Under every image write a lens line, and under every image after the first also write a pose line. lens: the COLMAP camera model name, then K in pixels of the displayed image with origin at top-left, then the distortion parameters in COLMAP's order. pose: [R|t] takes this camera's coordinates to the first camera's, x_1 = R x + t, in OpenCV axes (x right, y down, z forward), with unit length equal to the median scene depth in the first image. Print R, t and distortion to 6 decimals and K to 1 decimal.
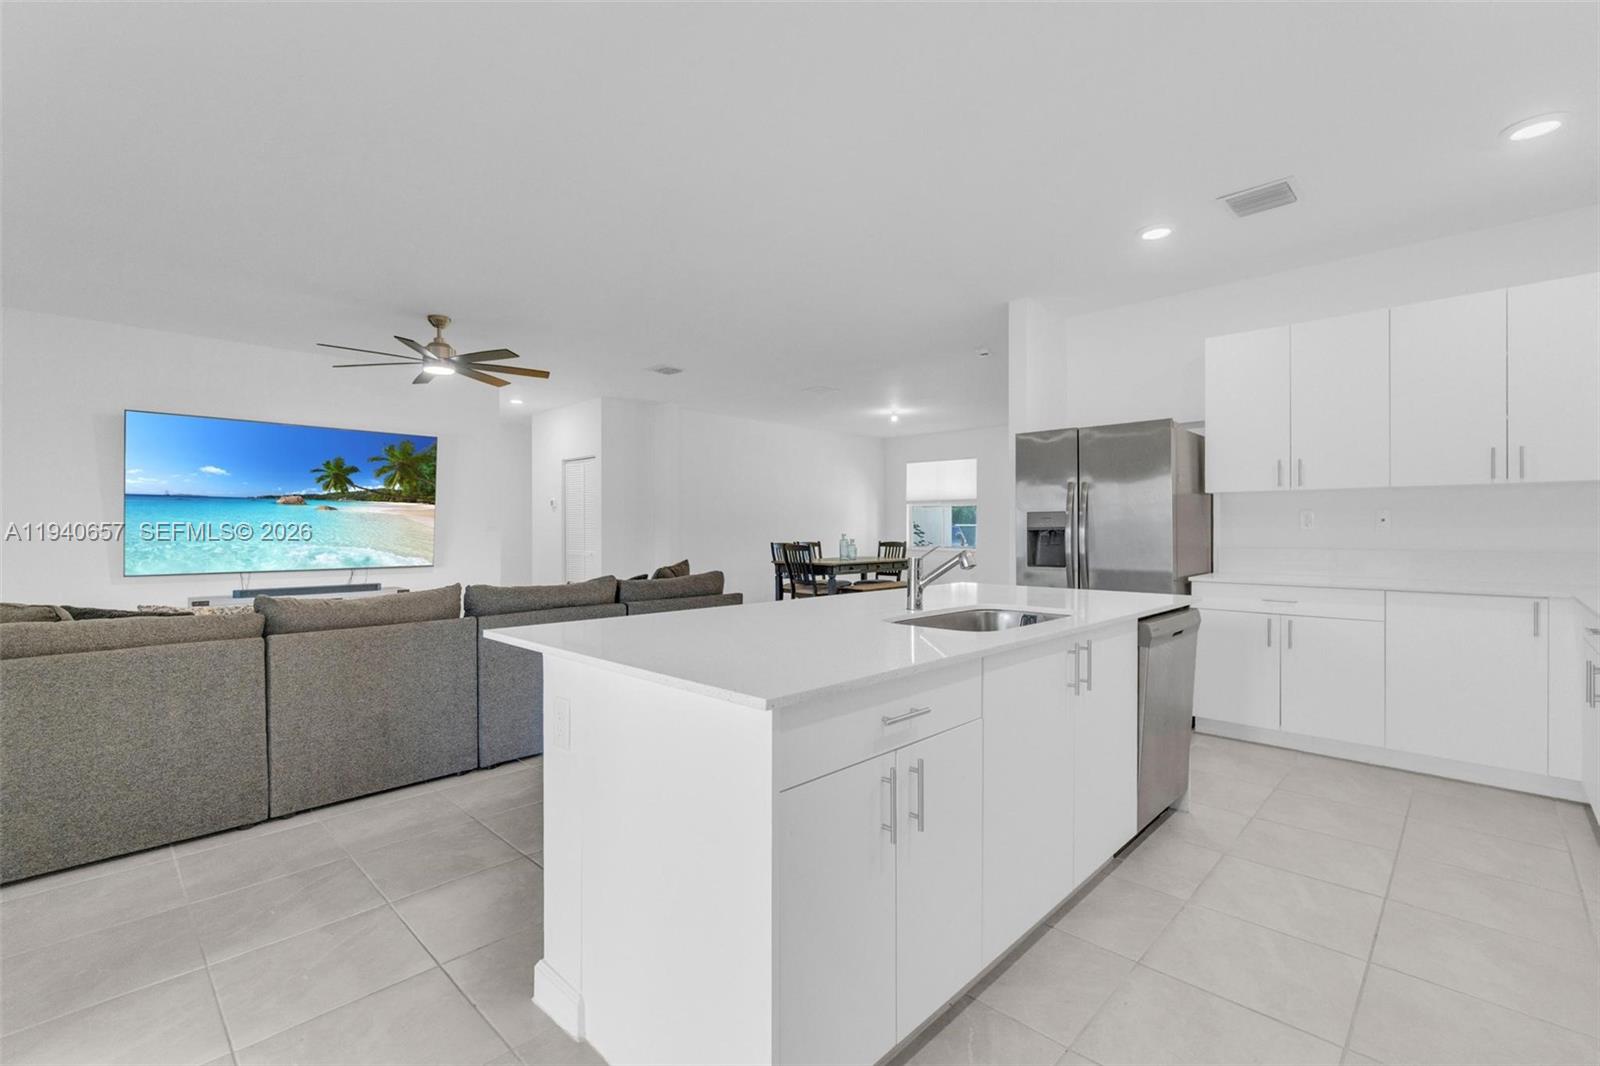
lens RADIAL K [[719.8, 0, 784.4], [0, 719.8, 530.1], [0, 0, 1]] dist [-0.000321, 0.000169]
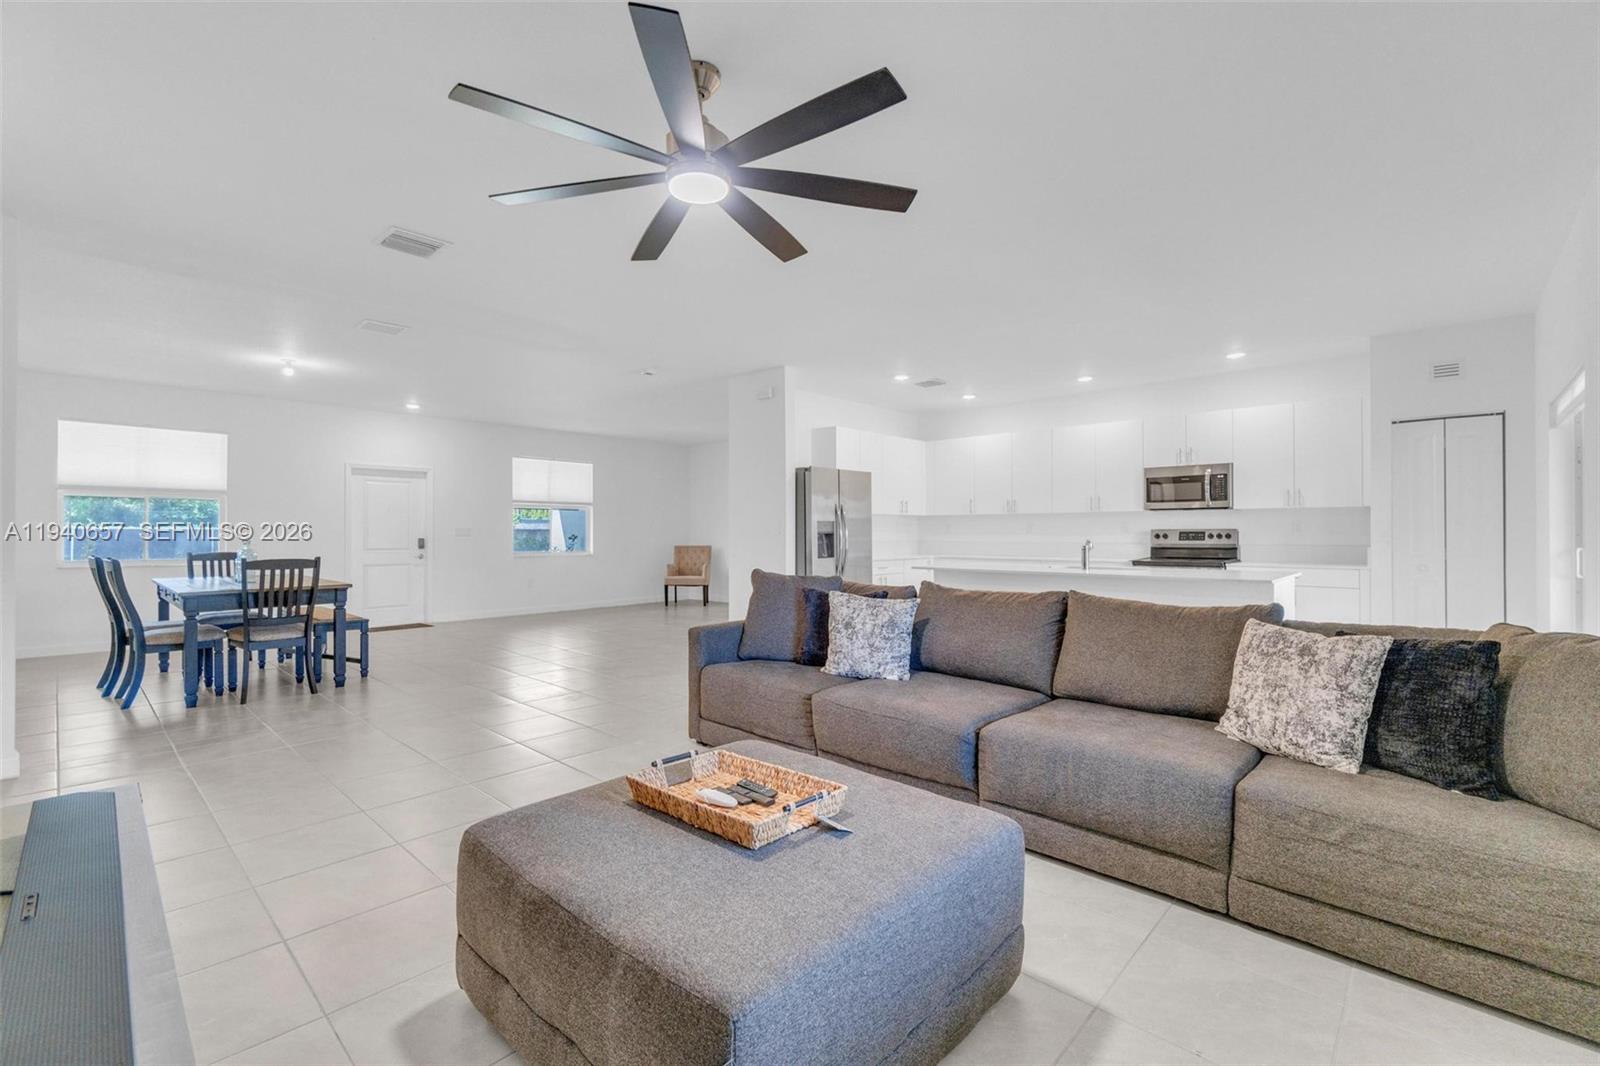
lens RADIAL K [[694.7, 0, 795.8], [0, 694.7, 522.1], [0, 0, 1]] dist [-0.003996, -0.000195]
pose [[-0.046724, 0.011778, 0.998838, -1.134888], [0.001028, 0.999931, -0.011743, -0.008510], [-0.998907, 0.000478, -0.046733, 1.194753]]
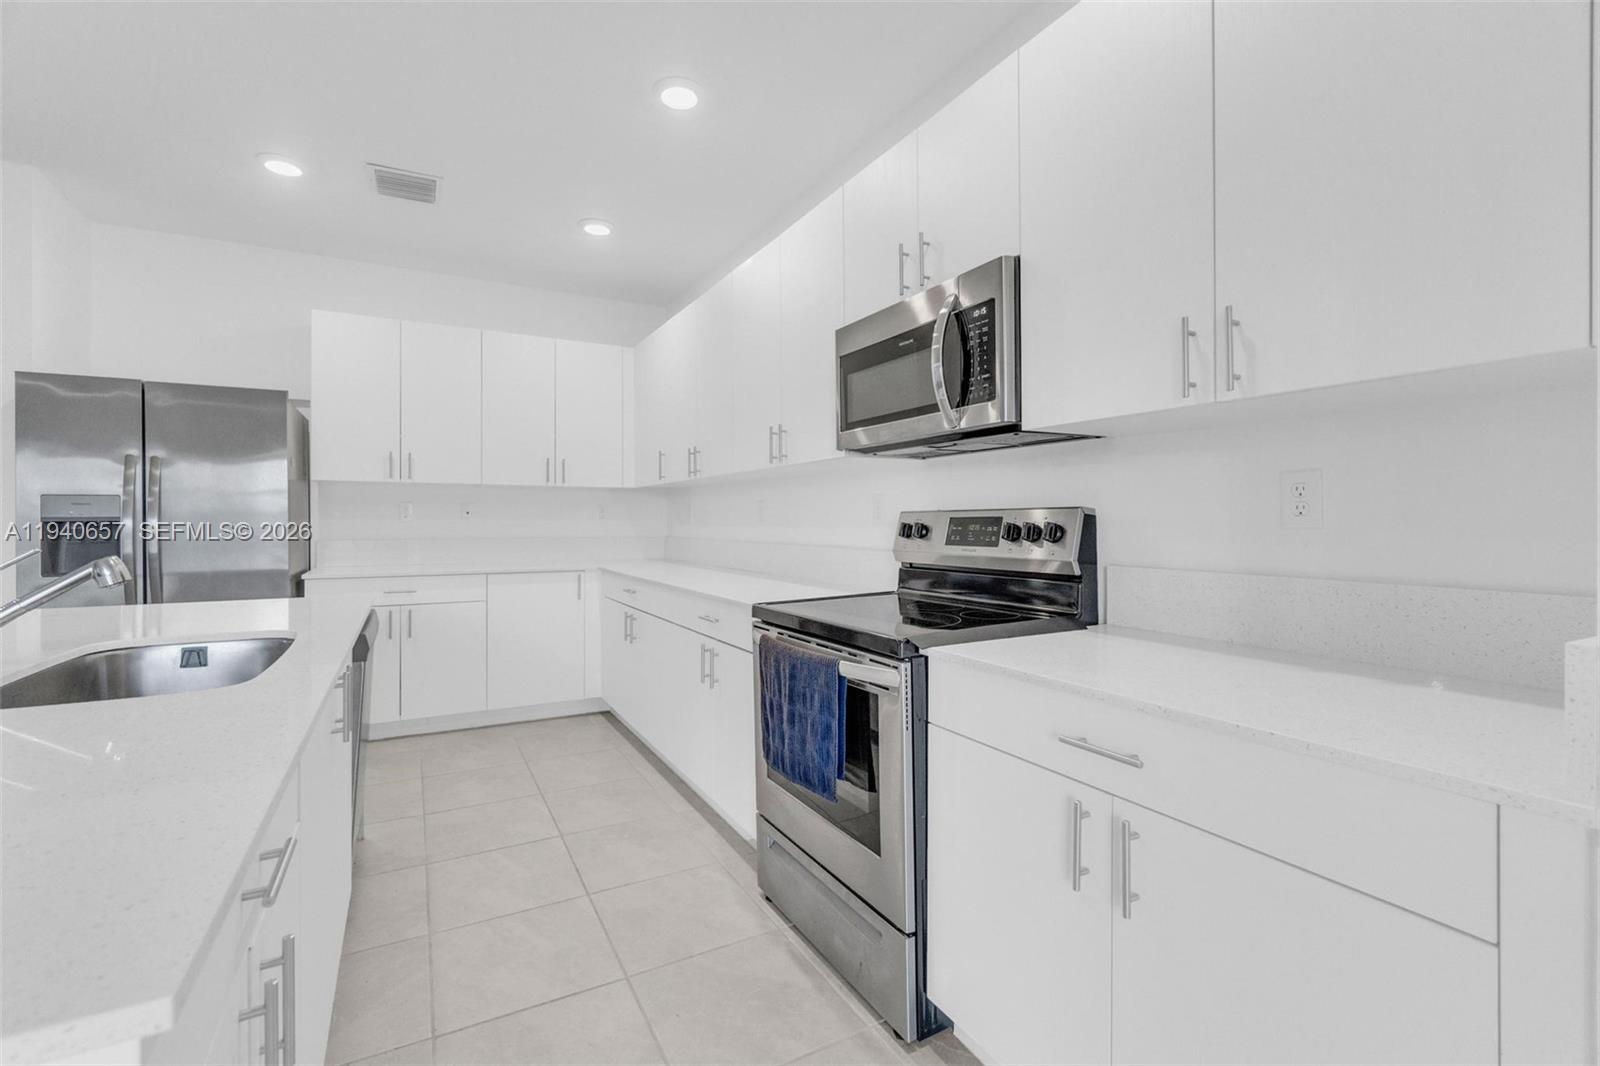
lens RADIAL K [[694.7, 0, 795.8], [0, 694.7, 522.1], [0, 0, 1]] dist [-0.003996, -0.000195]
pose [[0.276704, -0.002848, 0.960951, -0.081962], [-0.000833, 0.999995, 0.003204, -0.002666], [-0.960955, -0.001687, 0.276700, 0.178310]]
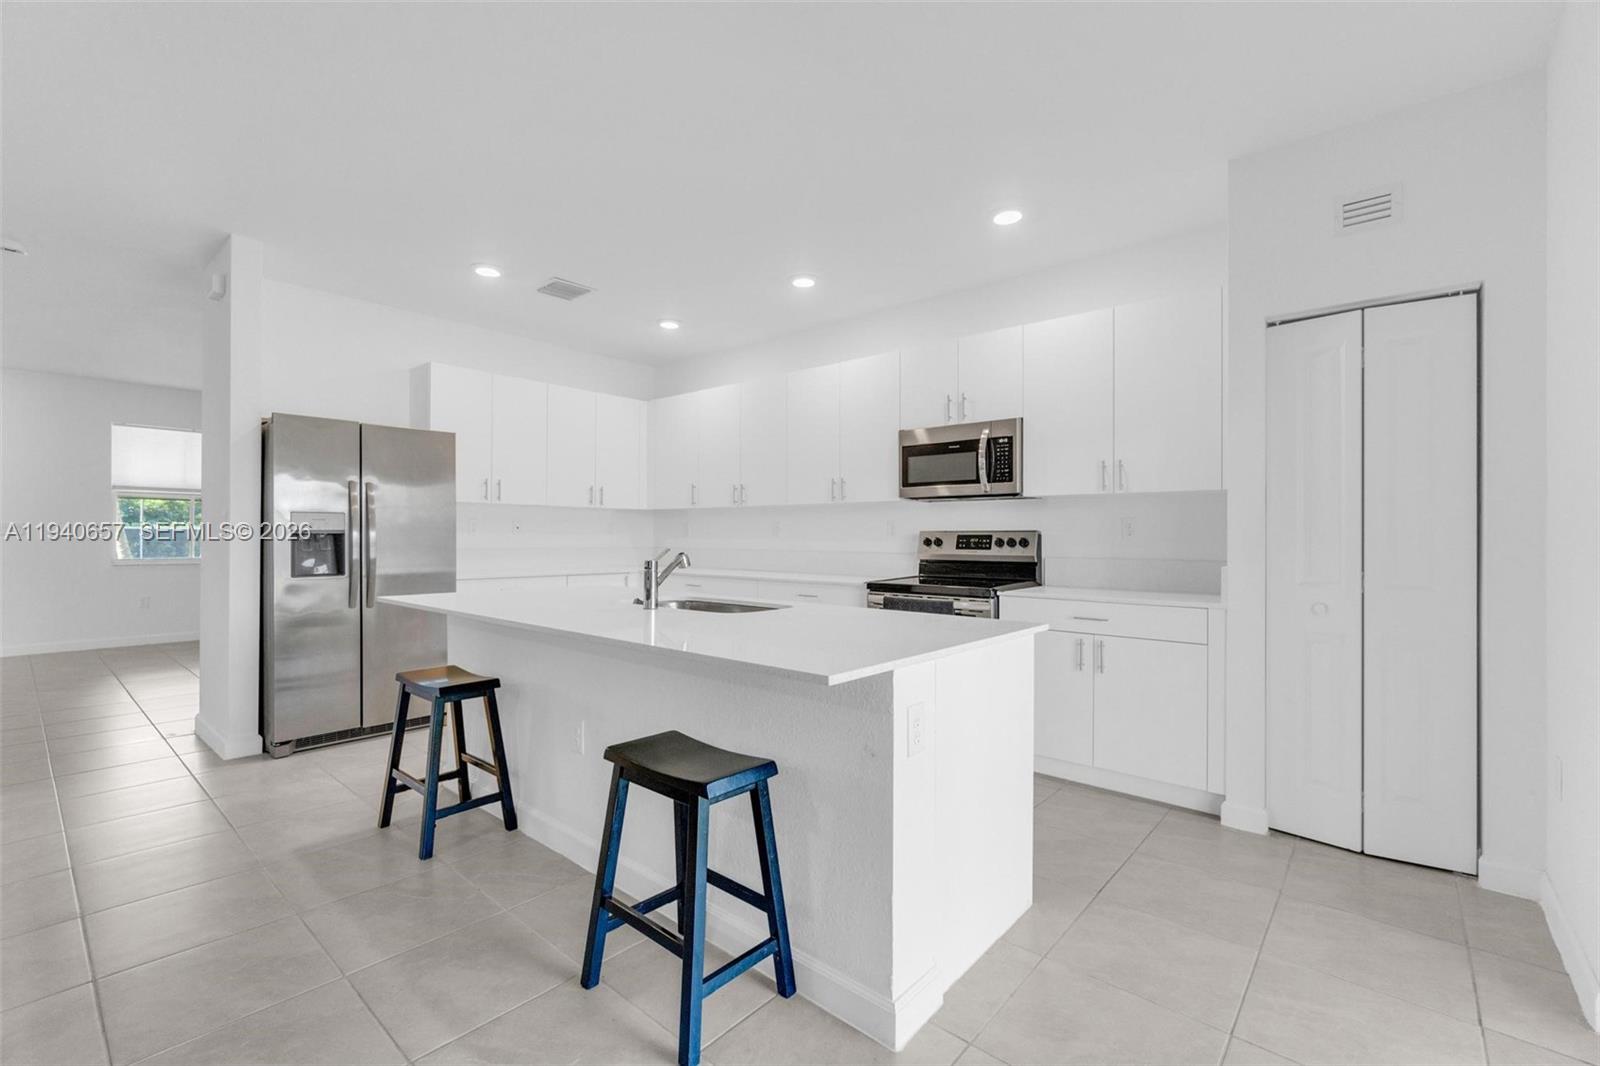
lens RADIAL K [[690.7, 0, 800.0], [0, 690.7, 533.0], [0, 0, 1]] dist [-0.000831, -0.000026]
pose [[-0.079372, 0.003244, 0.996840, -0.524142], [-0.006985, 0.999968, -0.003810, -0.001903], [-0.996821, -0.007265, -0.079347, 0.520960]]
